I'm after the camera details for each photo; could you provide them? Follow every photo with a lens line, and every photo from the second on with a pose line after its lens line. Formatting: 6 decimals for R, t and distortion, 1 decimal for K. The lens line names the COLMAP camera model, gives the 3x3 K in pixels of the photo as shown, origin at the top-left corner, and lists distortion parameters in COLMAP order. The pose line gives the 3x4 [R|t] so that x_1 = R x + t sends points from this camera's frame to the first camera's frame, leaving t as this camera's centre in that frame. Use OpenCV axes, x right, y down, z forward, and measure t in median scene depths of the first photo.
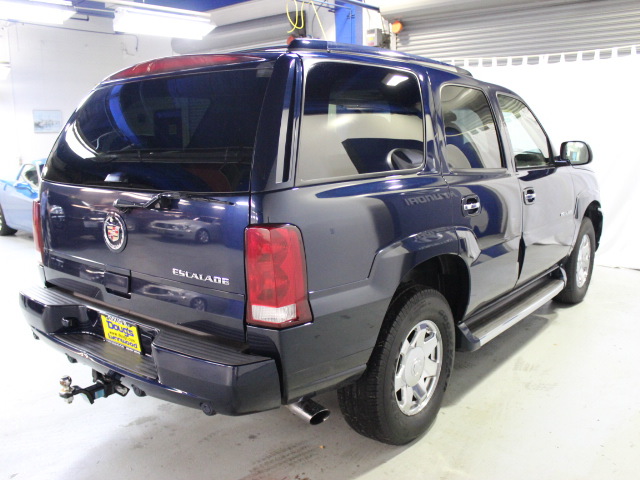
lens RADIAL K [[616.9, 0, 314.9], [0, 616.9, 240.7], [0, 0, 1]] dist [-0.179658, 0.185912]
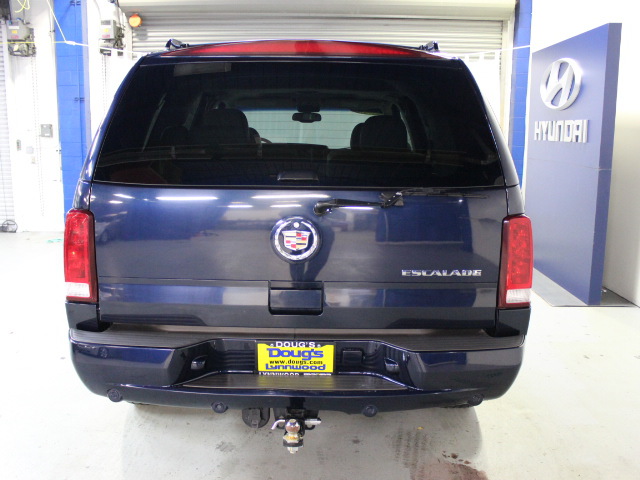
lens RADIAL K [[616.9, 0, 314.9], [0, 616.9, 240.7], [0, 0, 1]] dist [-0.179658, 0.185912]
pose [[0.774552, -0.086587, 0.626555, -0.742700], [0.087934, 0.995707, 0.028897, -0.030665], [-0.626368, 0.032713, 0.778841, 0.277134]]
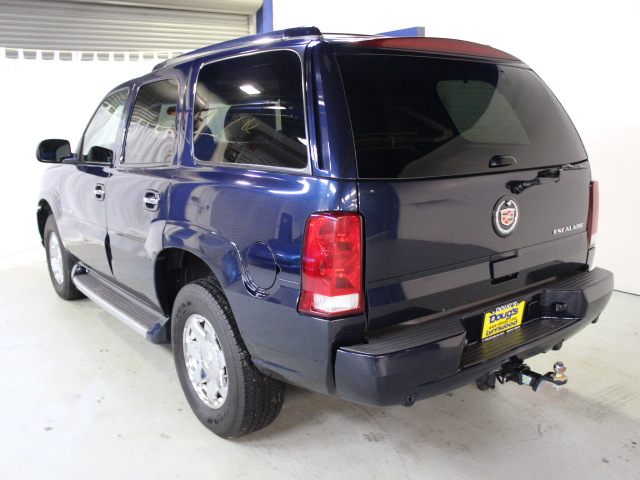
lens RADIAL K [[616.9, 0, 314.9], [0, 616.9, 240.7], [0, 0, 1]] dist [-0.179658, 0.185912]
pose [[0.231510, -0.177887, 0.956431, -1.176966], [0.188015, 0.972786, 0.135418, -0.145339], [-0.954491, 0.148473, 0.258655, 0.917885]]
